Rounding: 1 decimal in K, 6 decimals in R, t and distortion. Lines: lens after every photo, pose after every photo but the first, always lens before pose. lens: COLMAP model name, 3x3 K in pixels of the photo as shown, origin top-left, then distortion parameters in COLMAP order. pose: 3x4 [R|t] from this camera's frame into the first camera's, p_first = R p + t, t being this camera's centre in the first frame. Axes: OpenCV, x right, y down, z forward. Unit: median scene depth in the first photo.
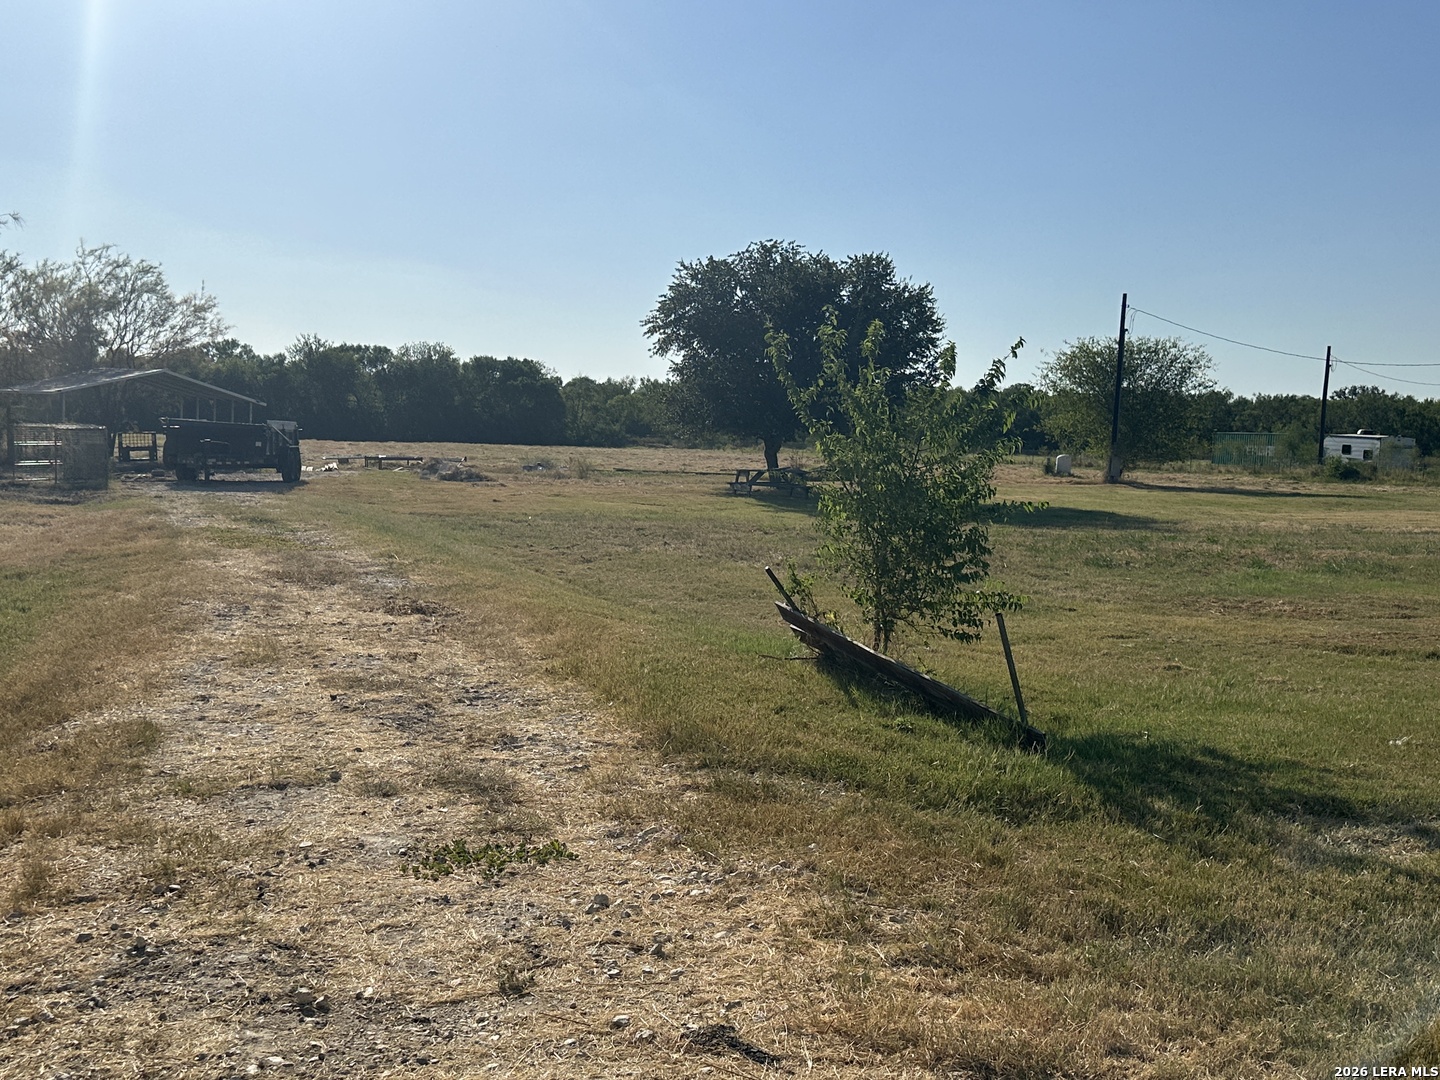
lens RADIAL K [[1507.0, 0, 718.5], [0, 1507.0, 540.5], [0, 0, 1]] dist [0.078210, 0.000000]
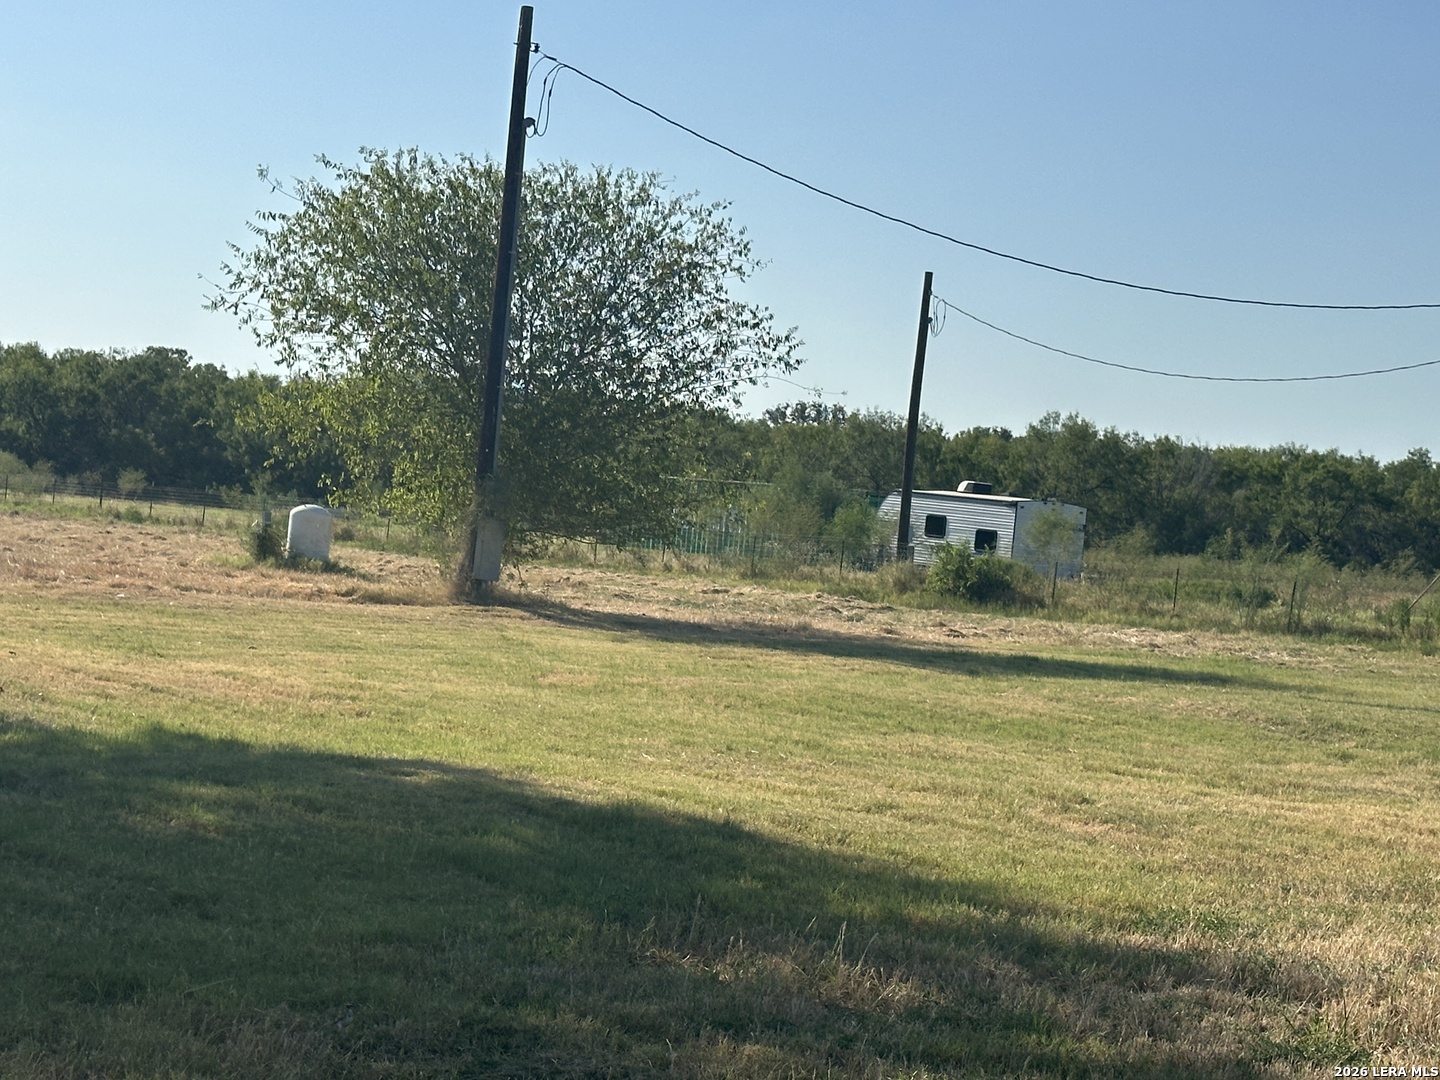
lens RADIAL K [[3068.5, 0, 719.6], [0, 3068.5, 540.4], [0, 0, 1]] dist [-0.017231, 0.000000]
pose [[0.928378, 0.042359, 0.369216, 0.061470], [-0.025876, 0.998440, -0.049486, -0.017355], [-0.370737, 0.036388, 0.928025, 0.333127]]
